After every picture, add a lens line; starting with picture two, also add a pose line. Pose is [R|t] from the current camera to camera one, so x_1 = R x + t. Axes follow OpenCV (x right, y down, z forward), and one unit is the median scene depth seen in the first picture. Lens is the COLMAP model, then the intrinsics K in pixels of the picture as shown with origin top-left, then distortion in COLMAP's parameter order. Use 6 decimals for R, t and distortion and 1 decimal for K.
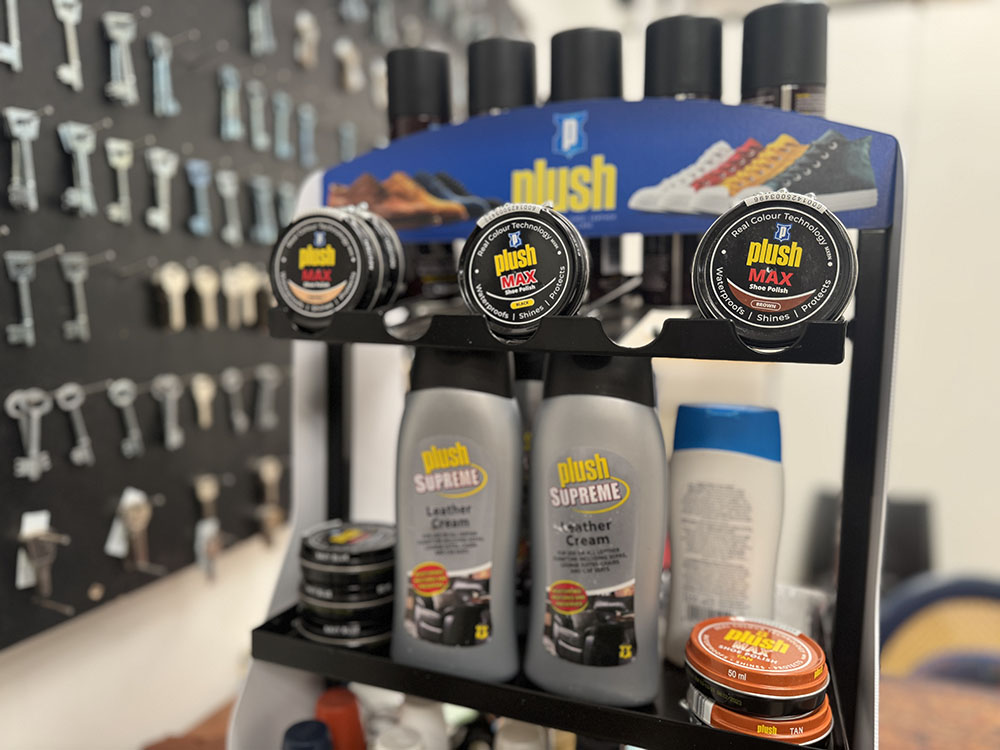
lens RADIAL K [[716.4, 0, 490.3], [0, 716.4, 374.1], [0, 0, 1]] dist [0.009765, -0.044728]
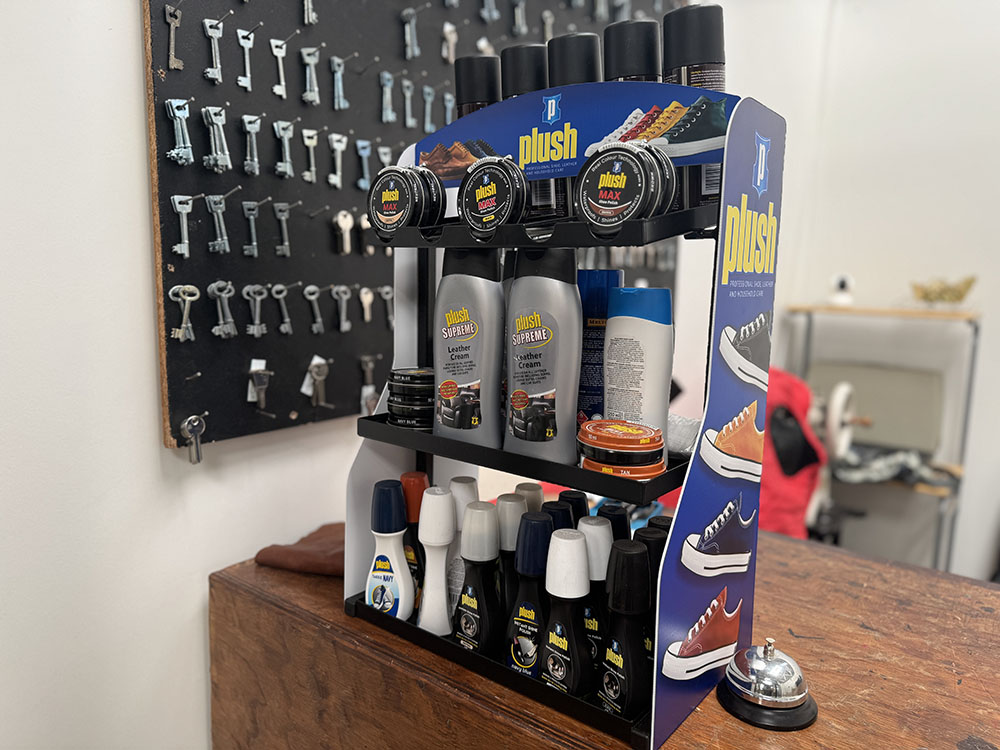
lens RADIAL K [[716.4, 0, 495.3], [0, 716.4, 378.3], [0, 0, 1]] dist [0.009765, -0.044728]
pose [[0.948495, 0.045460, -0.313514, 0.514004], [-0.027928, 0.997796, 0.060189, 0.149389], [0.315560, -0.048333, 0.947674, -0.518139]]
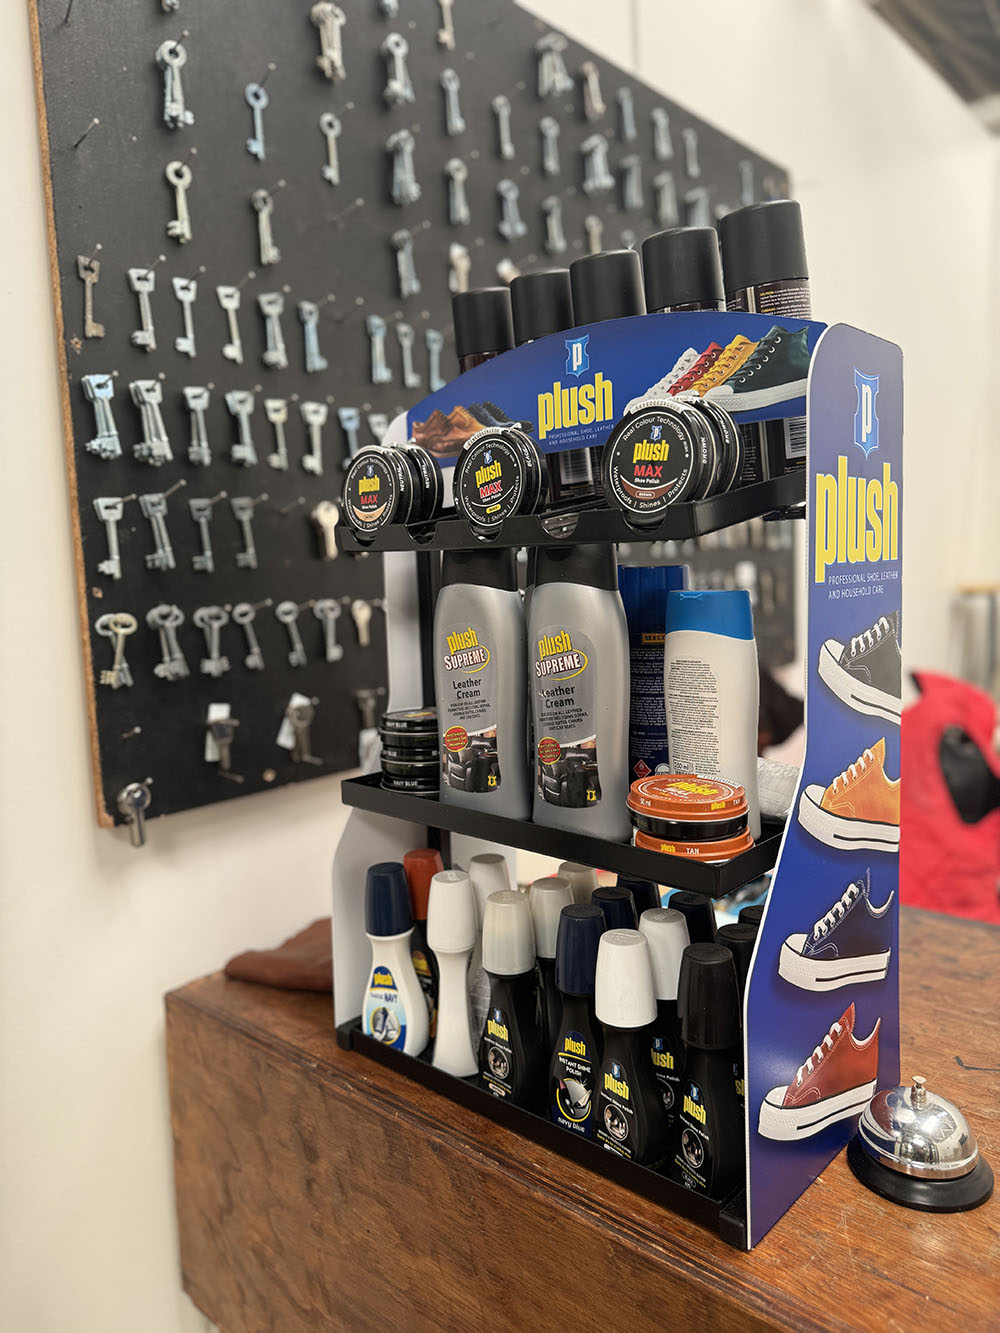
lens RADIAL K [[955.0, 0, 501.5], [0, 955.0, 664.6], [0, 0, 1]] dist [0.009765, -0.044728]
pose [[0.922189, -0.009976, -0.386611, 0.592939], [0.021541, 0.999440, 0.025591, 0.111119], [0.386139, -0.031928, 0.921888, -0.456715]]
